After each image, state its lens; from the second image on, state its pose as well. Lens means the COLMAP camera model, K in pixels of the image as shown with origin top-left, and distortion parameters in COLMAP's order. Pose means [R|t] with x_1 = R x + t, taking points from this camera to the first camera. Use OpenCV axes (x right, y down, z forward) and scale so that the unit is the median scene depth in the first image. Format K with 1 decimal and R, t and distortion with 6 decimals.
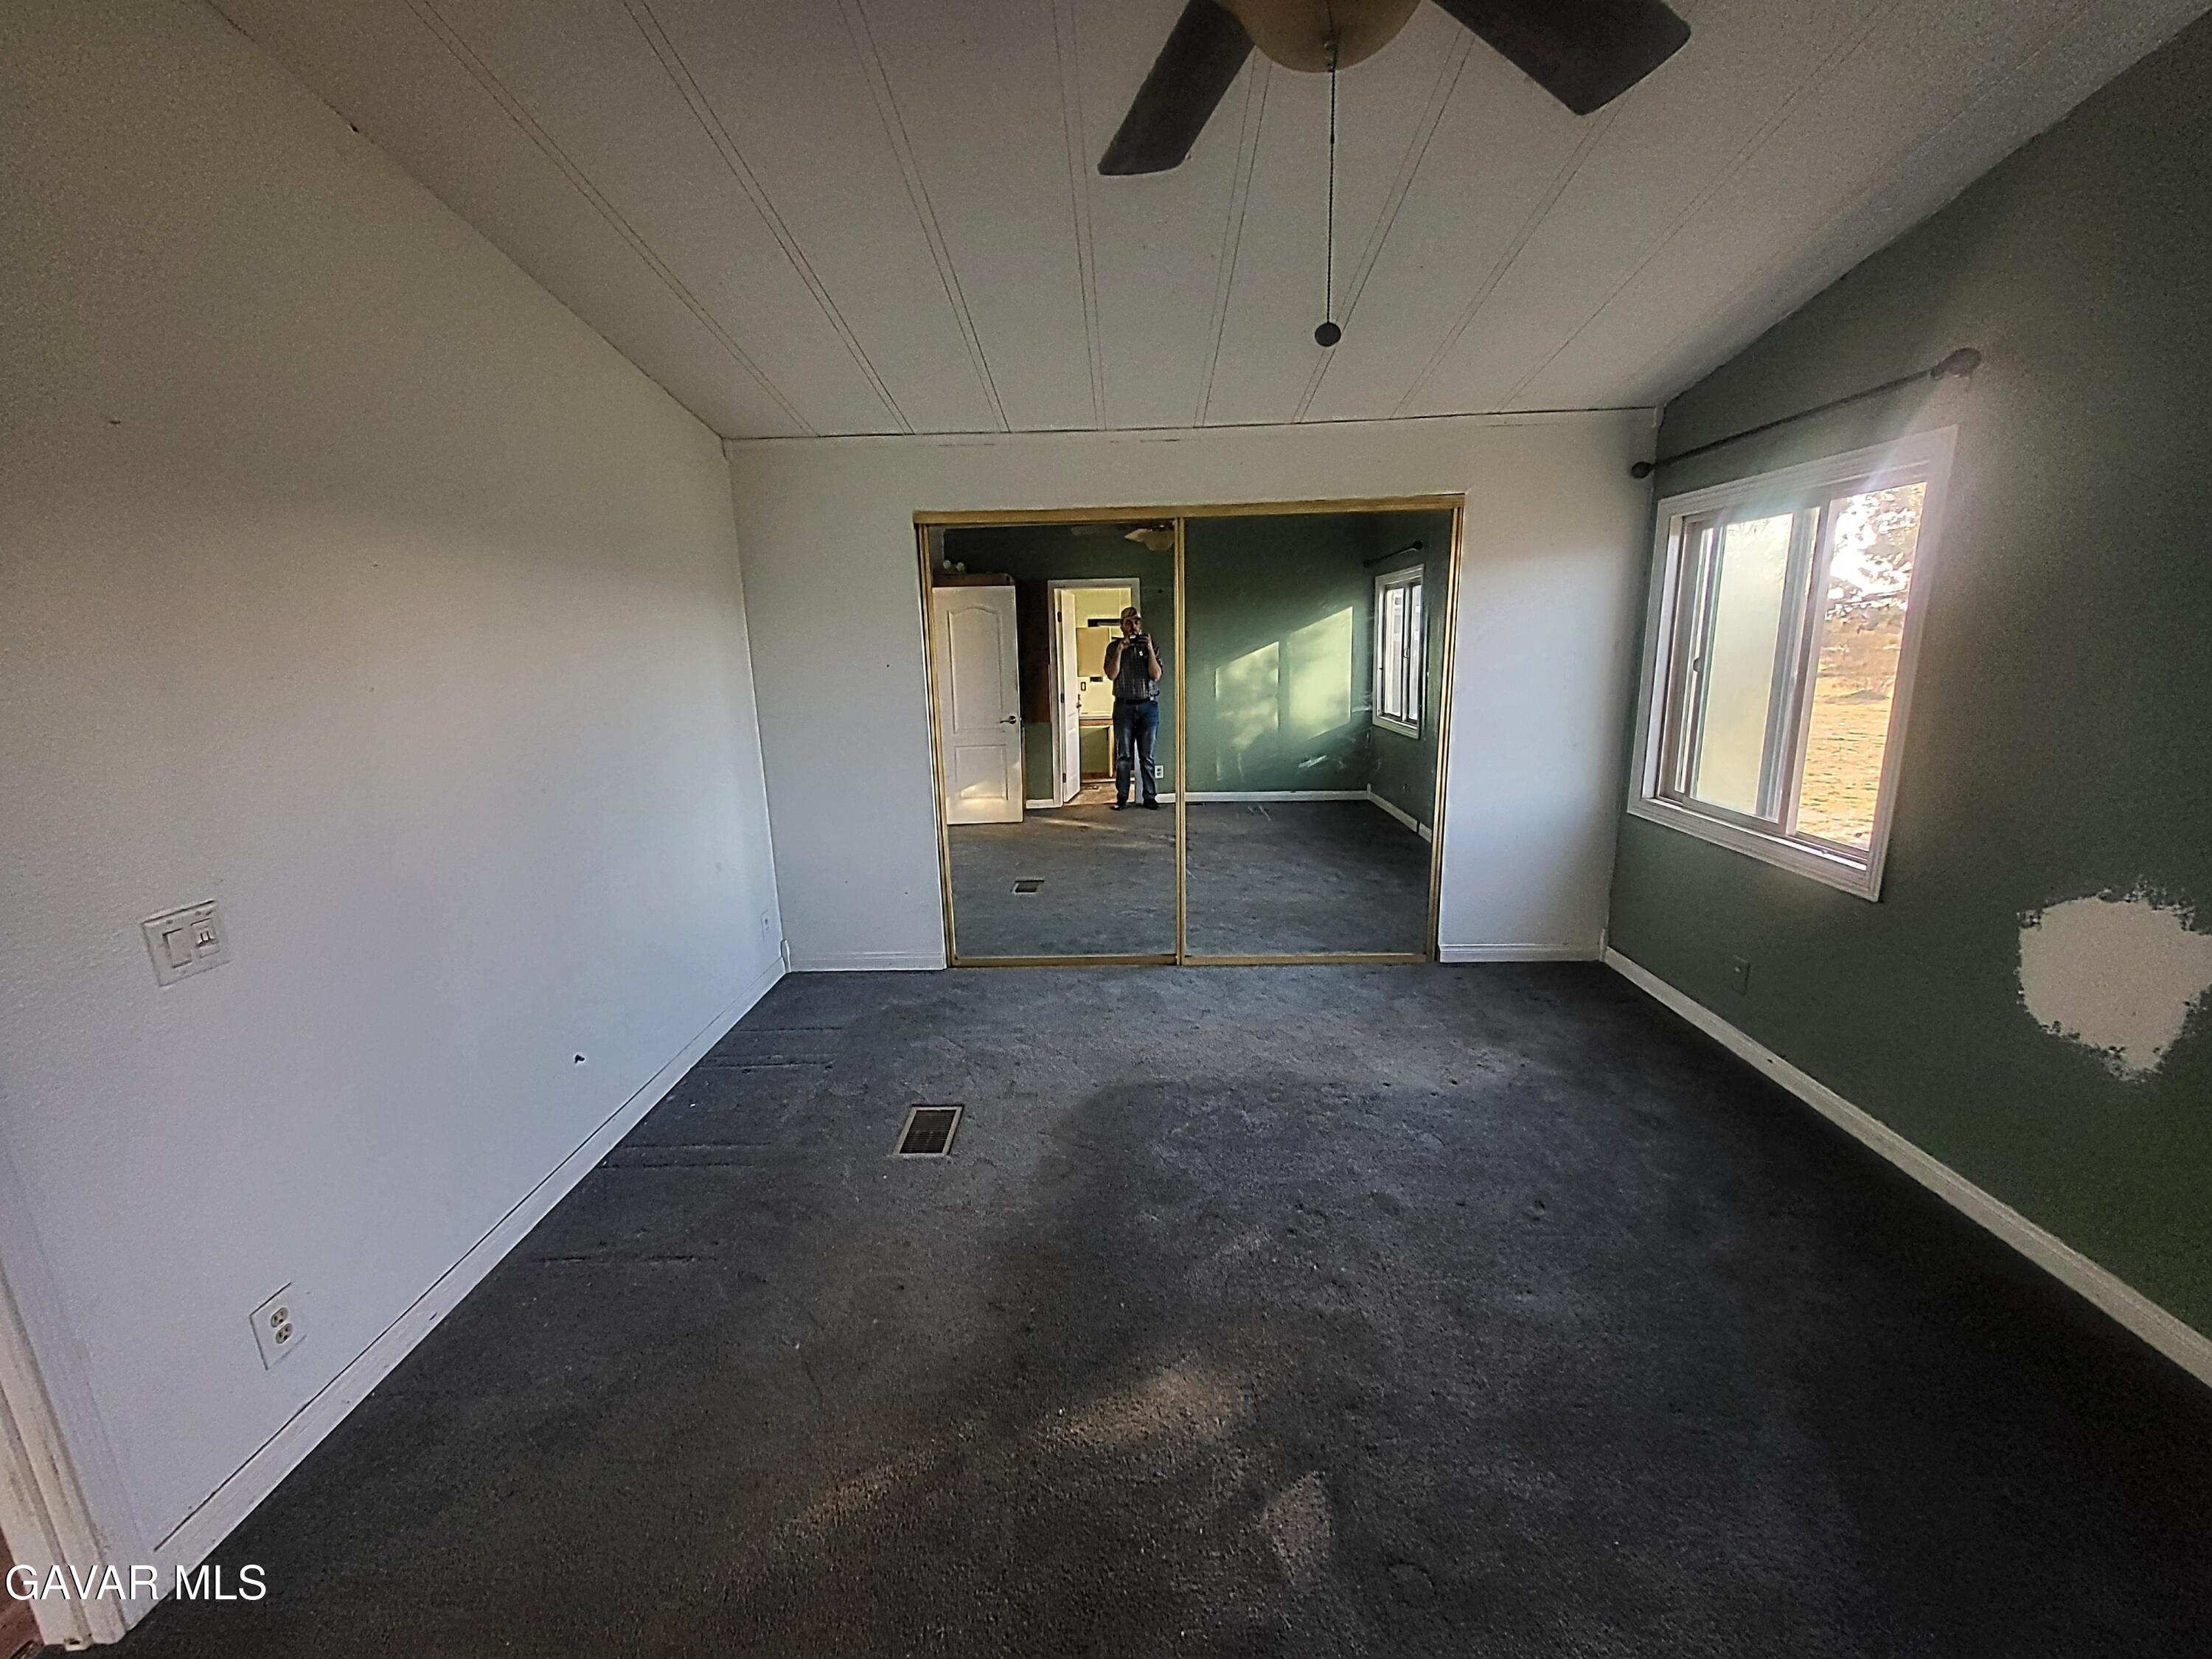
lens RADIAL K [[857.9, 0, 1112.8], [0, 857.9, 820.2], [0, 0, 1]] dist [-0.000315, -0.000463]
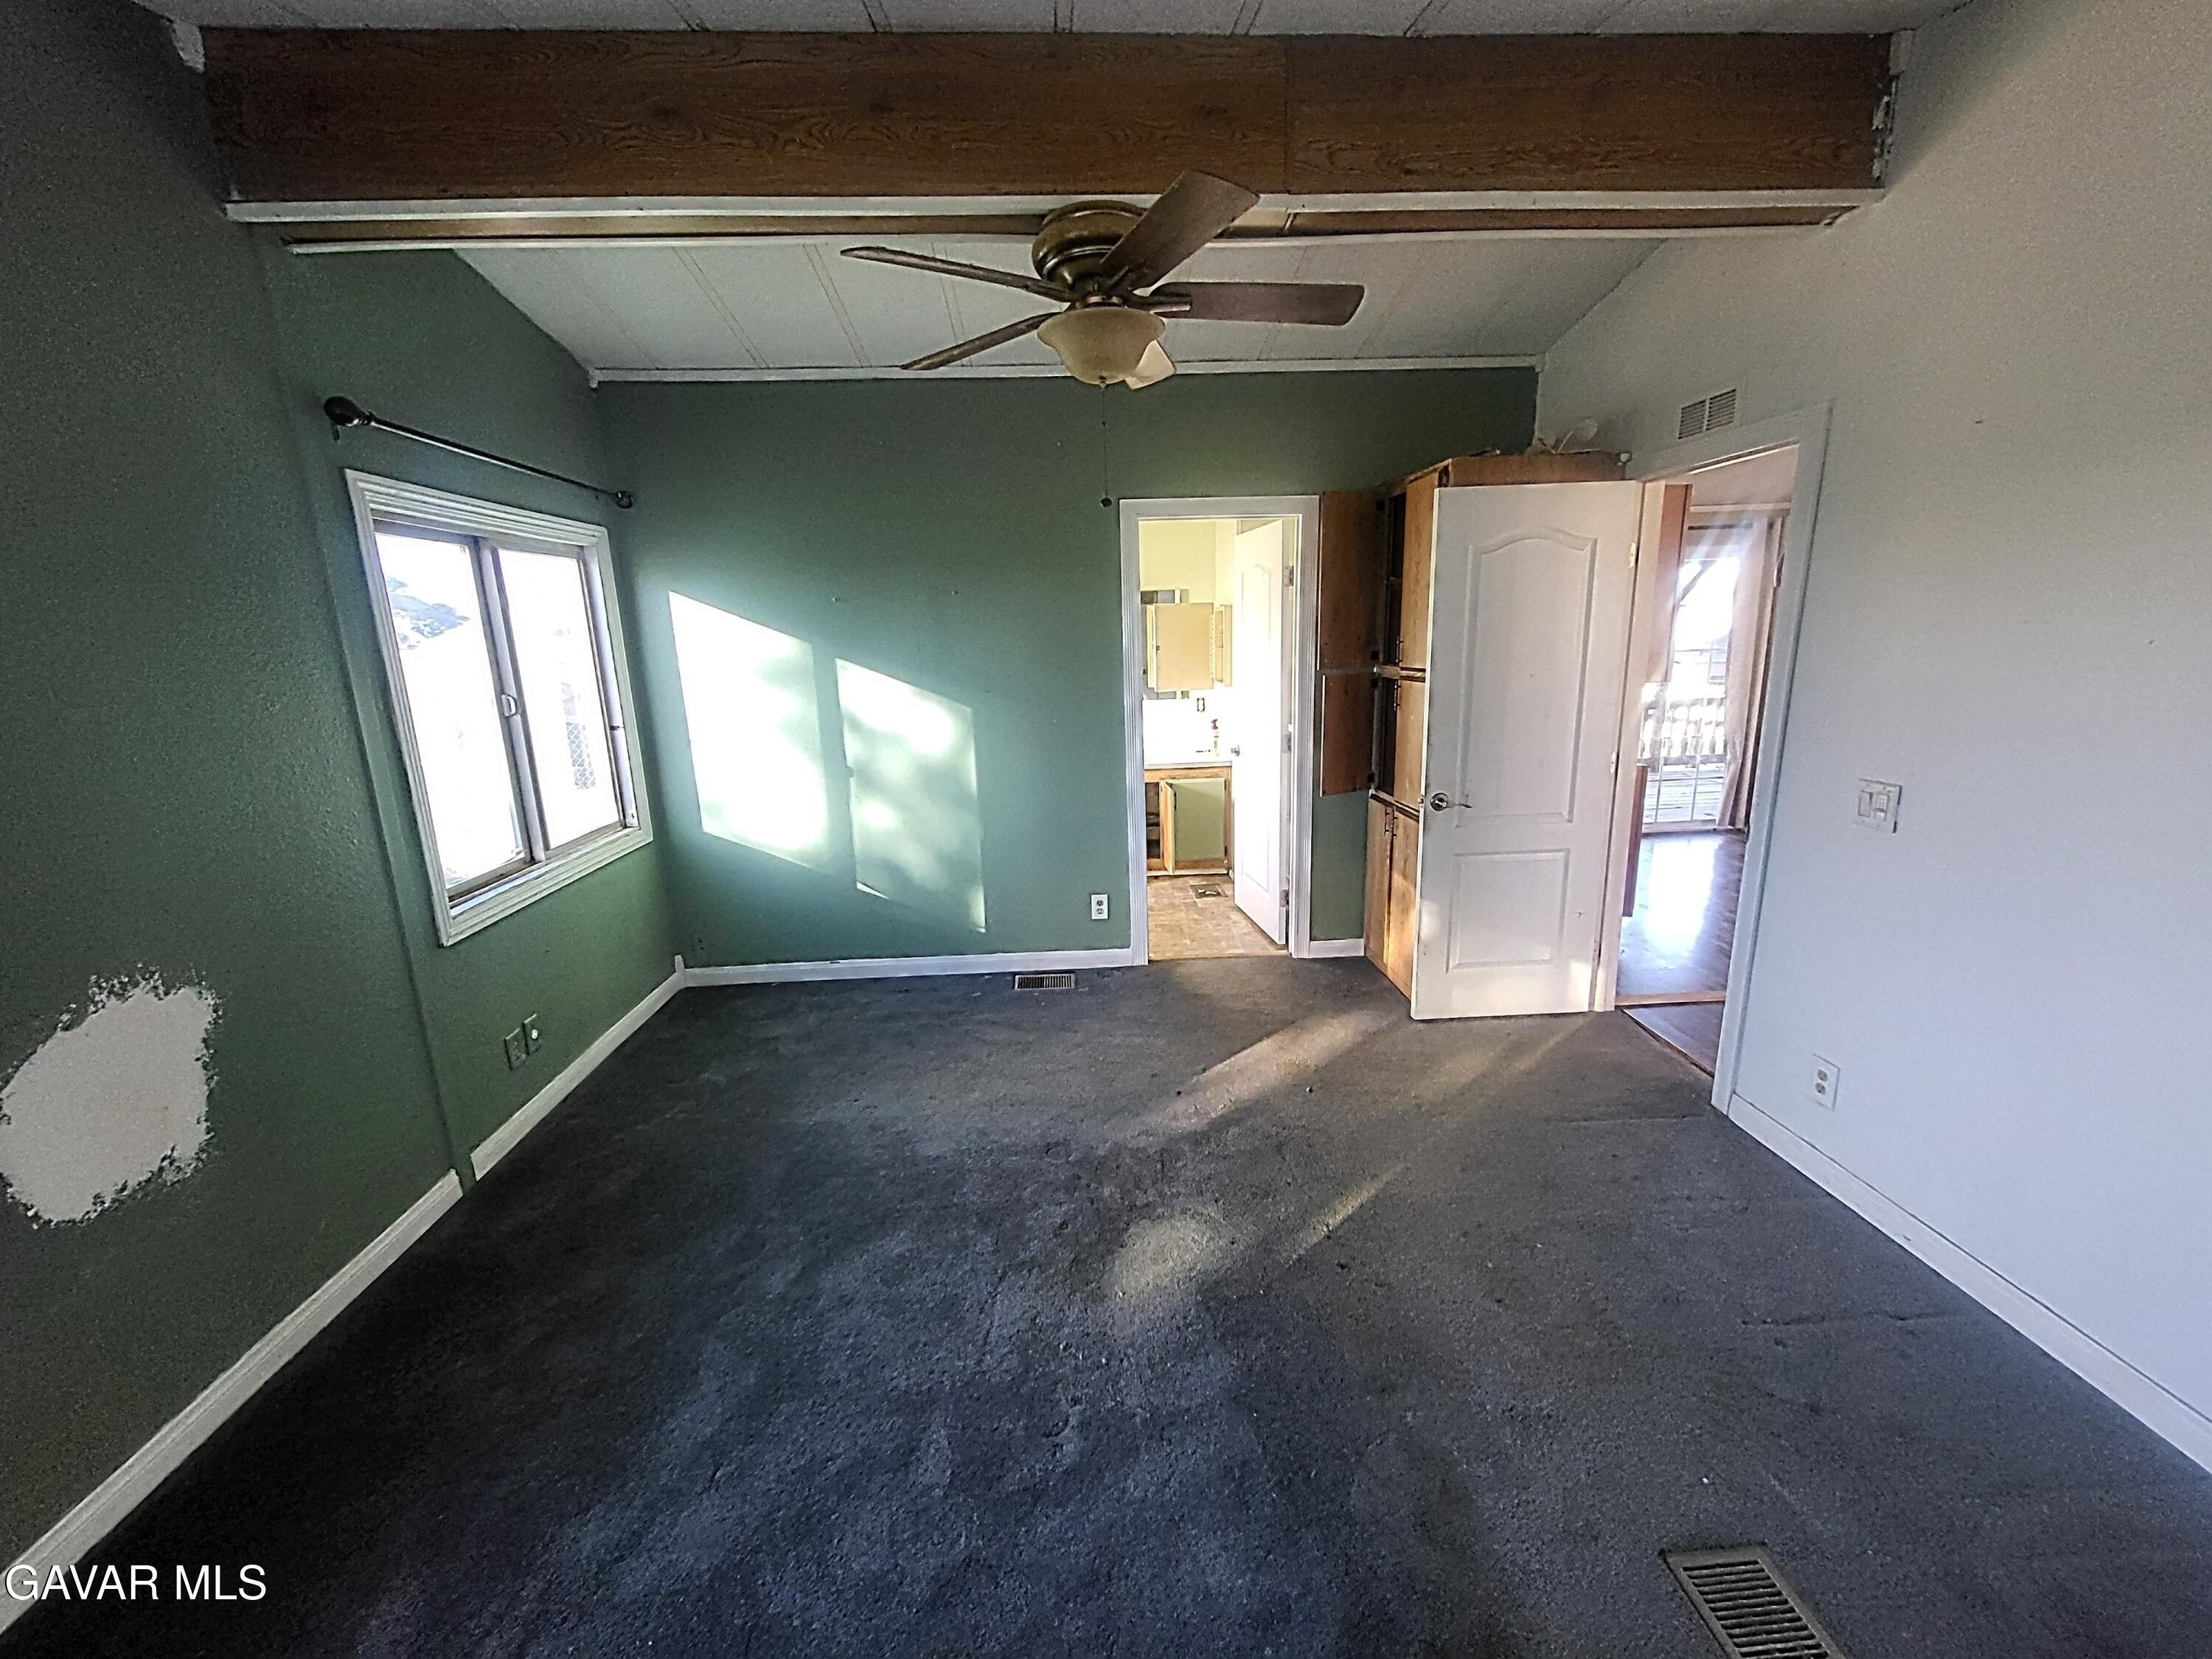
lens RADIAL K [[857.9, 0, 1112.8], [0, 857.9, 820.2], [0, 0, 1]] dist [-0.000315, -0.000463]
pose [[-0.994359, 0.075822, -0.074175, 0.137095], [0.037027, 0.903432, 0.427130, -0.234358], [0.099398, 0.421974, -0.901142, 1.043283]]
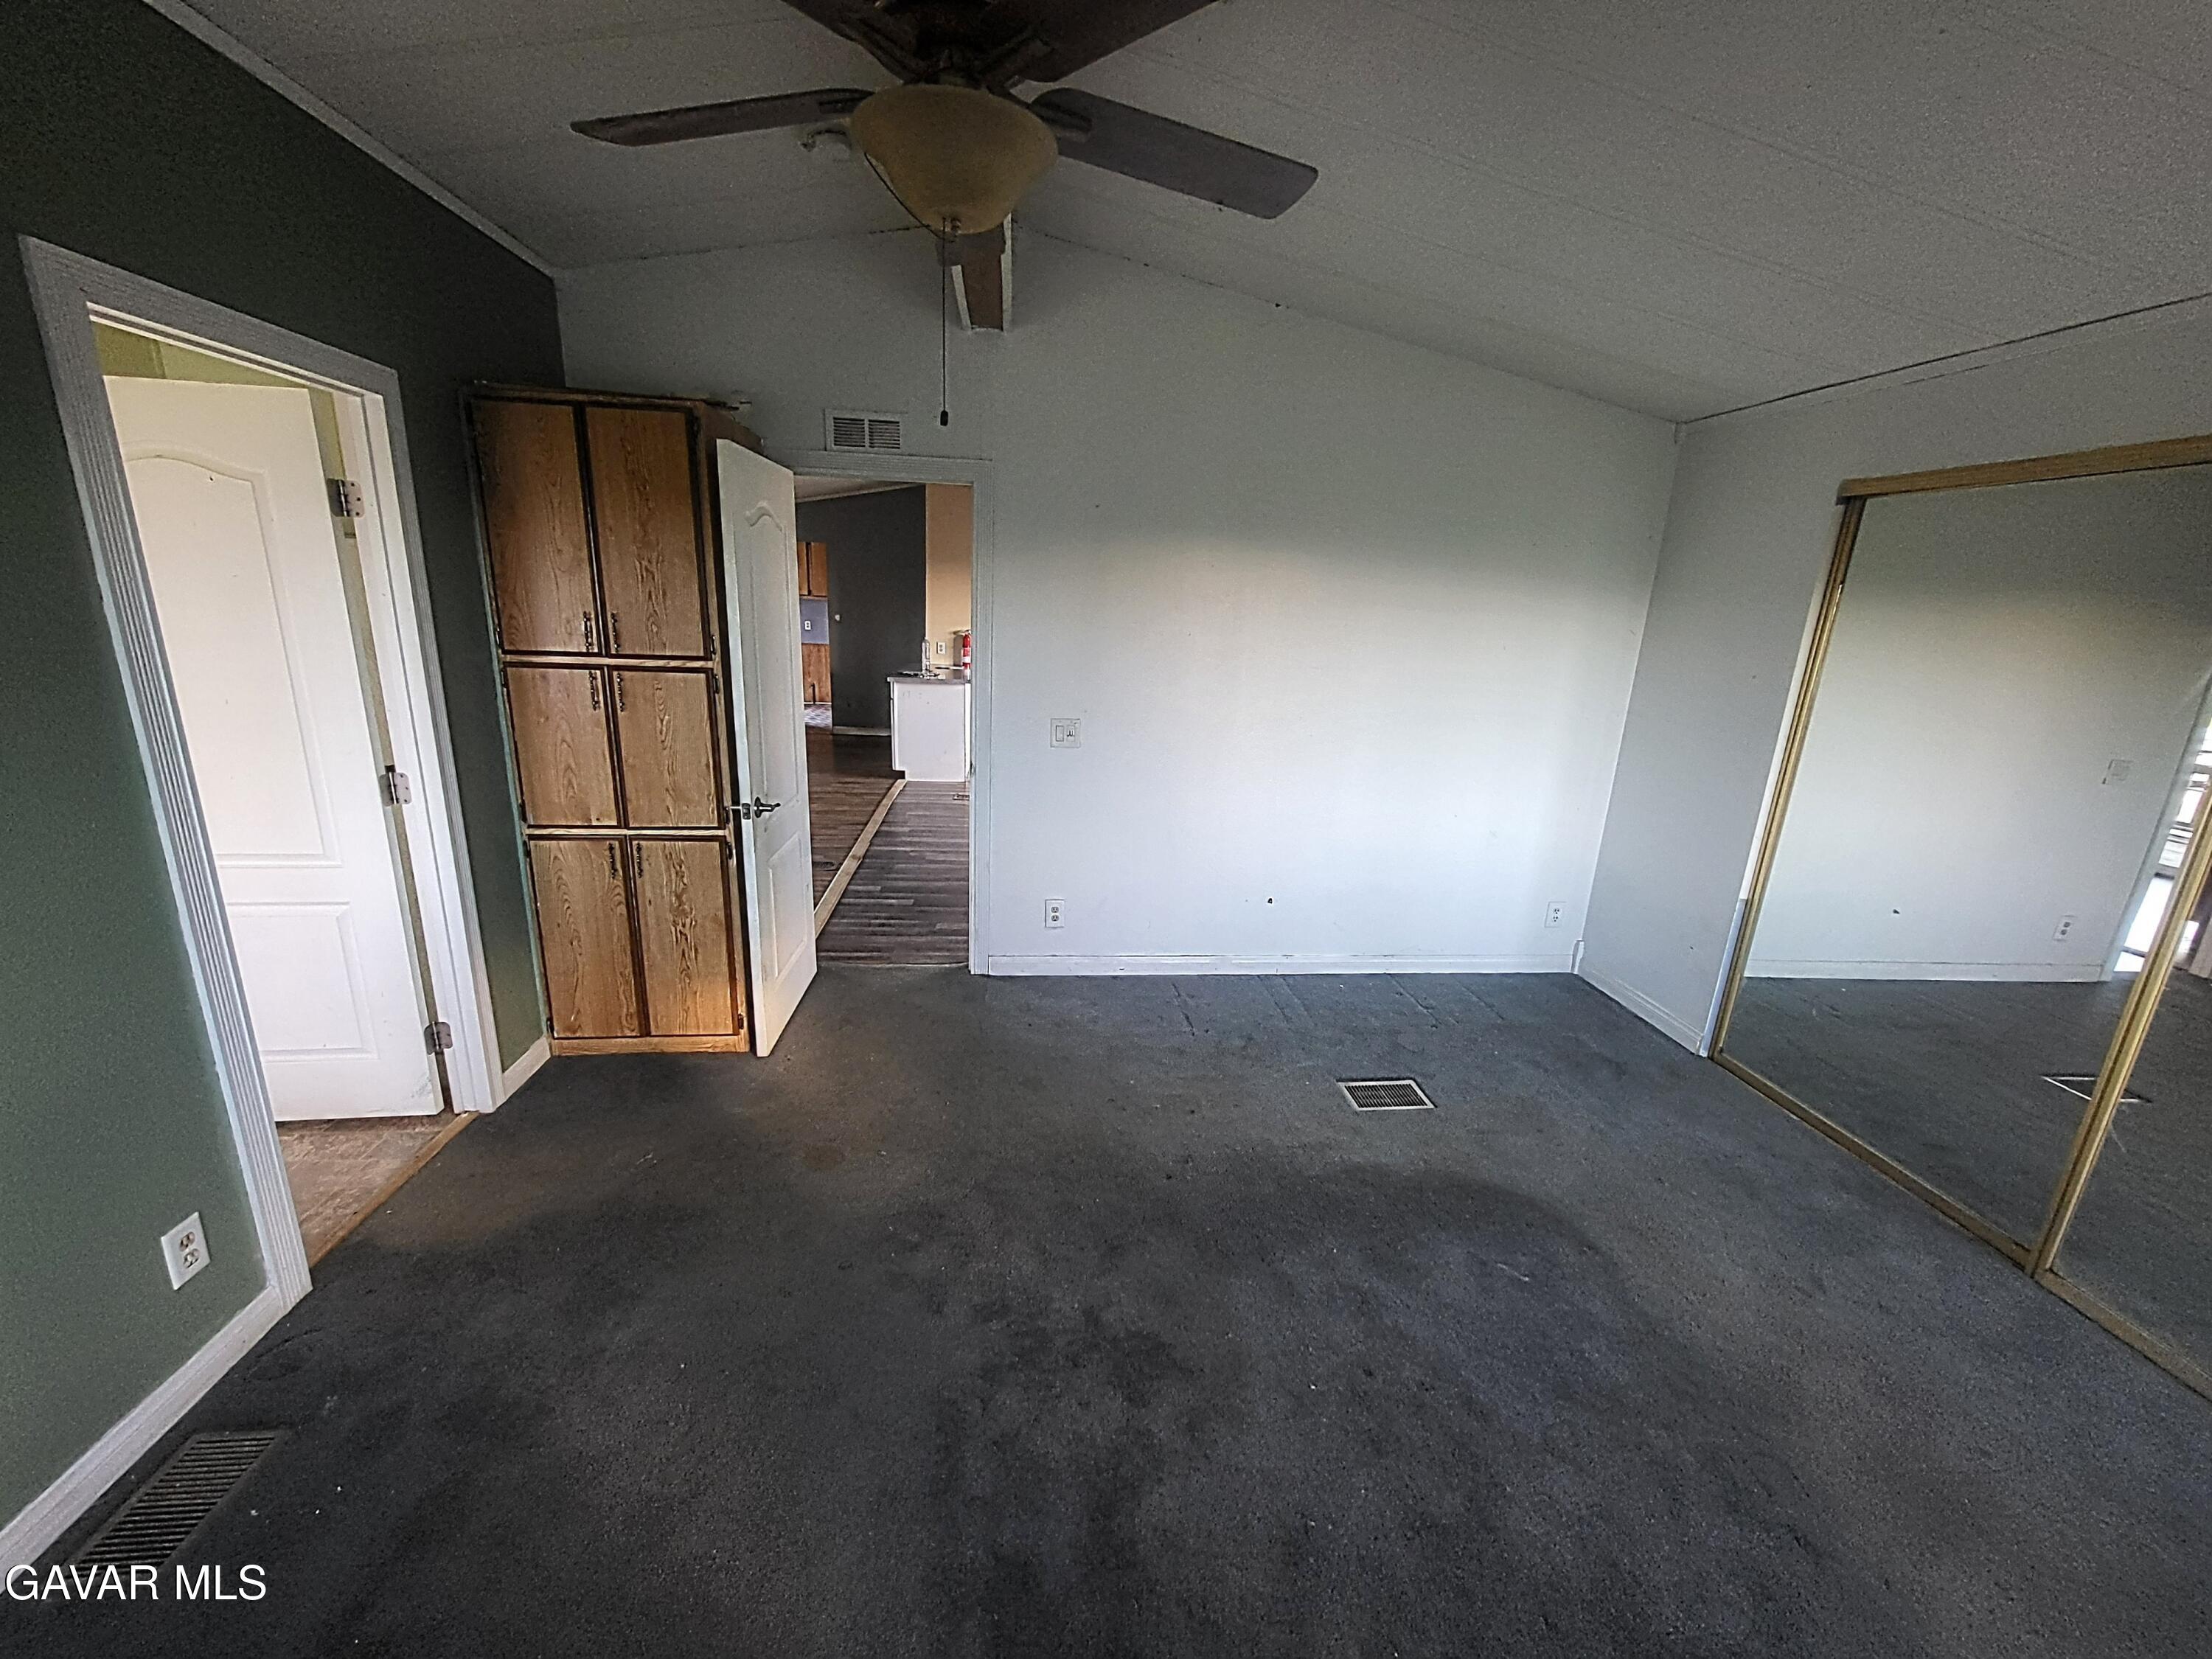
lens RADIAL K [[857.9, 0, 1112.8], [0, 857.9, 820.2], [0, 0, 1]] dist [-0.000315, -0.000463]
pose [[0.131951, 0.277142, -0.951725, 0.571836], [-0.262234, 0.935674, 0.236111, -0.103103], [0.955941, 0.218420, 0.196139, 0.347412]]
